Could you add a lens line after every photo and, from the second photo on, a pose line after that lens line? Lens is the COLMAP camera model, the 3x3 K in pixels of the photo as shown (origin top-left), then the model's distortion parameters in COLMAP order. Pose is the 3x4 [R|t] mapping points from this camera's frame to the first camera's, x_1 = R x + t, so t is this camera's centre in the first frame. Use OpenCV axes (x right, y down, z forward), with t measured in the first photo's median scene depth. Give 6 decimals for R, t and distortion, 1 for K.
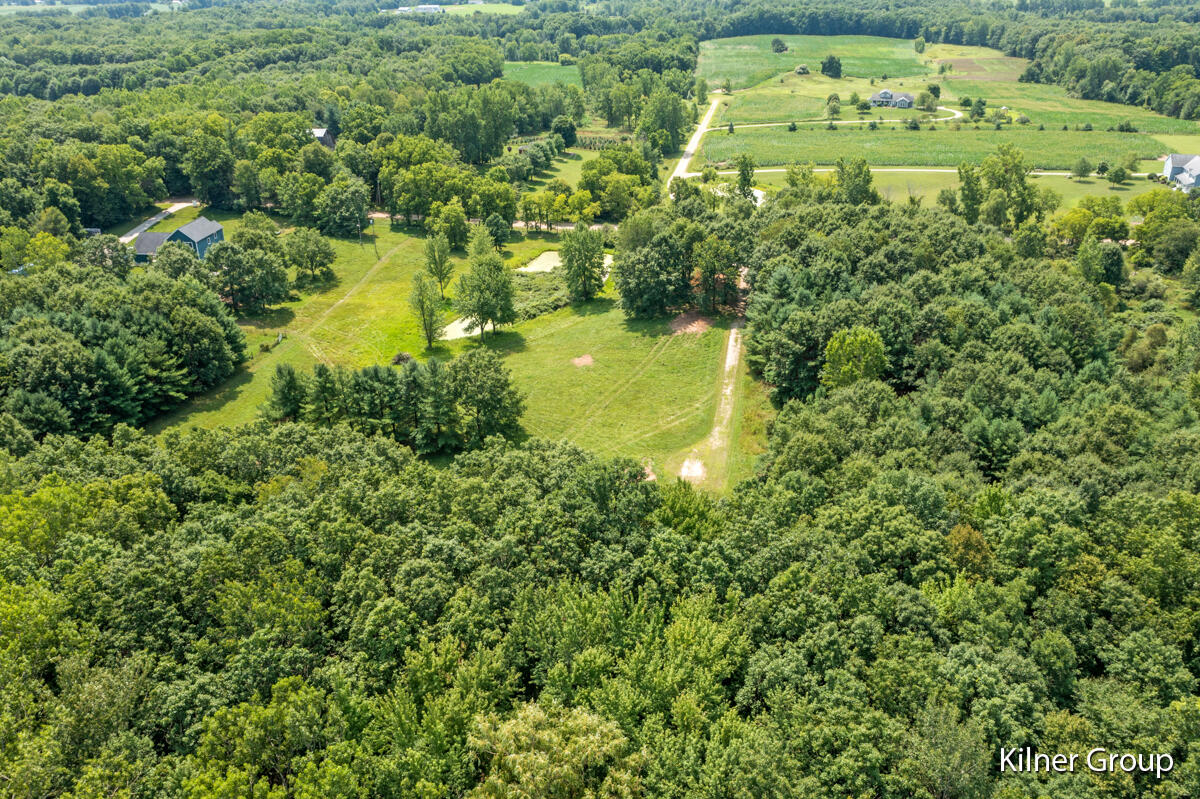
lens RADIAL K [[963.7, 0, 600.0], [0, 963.7, 399.5], [0, 0, 1]] dist [-0.016074, 0.004034]
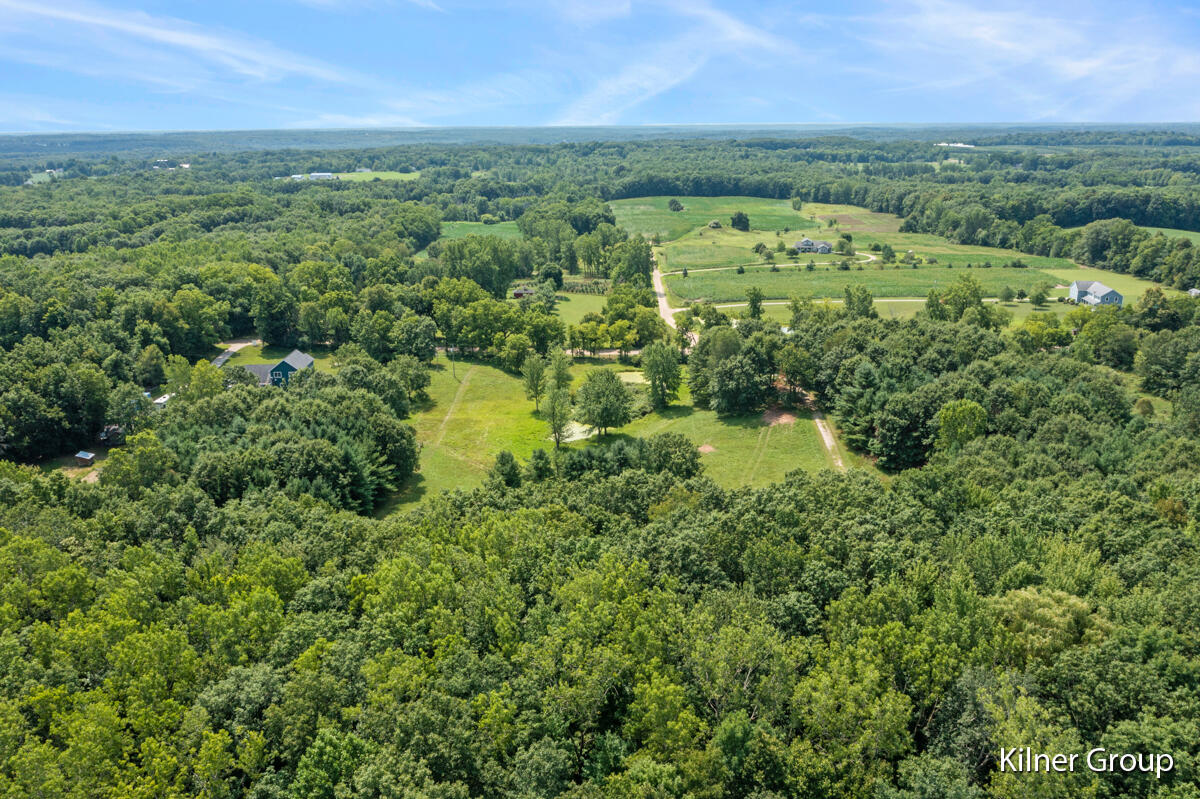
lens RADIAL K [[963.7, 0, 600.0], [0, 963.7, 399.5], [0, 0, 1]] dist [-0.016074, 0.004034]
pose [[0.987778, -0.038415, 0.151061, -0.190367], [0.061899, 0.986133, -0.153982, 0.043760], [-0.143051, 0.161451, 0.976458, -0.086200]]
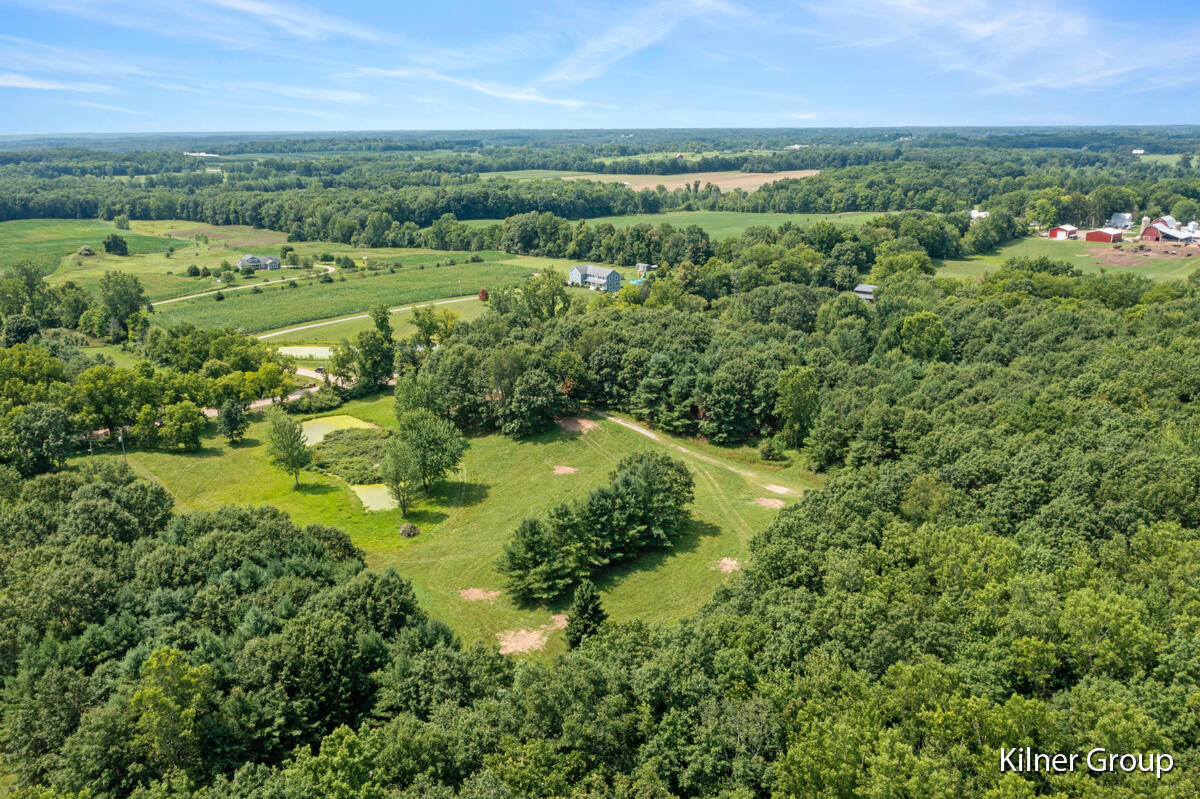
lens RADIAL K [[963.7, 0, 600.0], [0, 963.7, 399.5], [0, 0, 1]] dist [-0.016074, 0.004034]
pose [[0.587745, -0.213429, 0.780387, -0.492459], [0.343635, 0.939101, -0.001971, -0.059362], [-0.732441, 0.269327, 0.625294, 0.153887]]
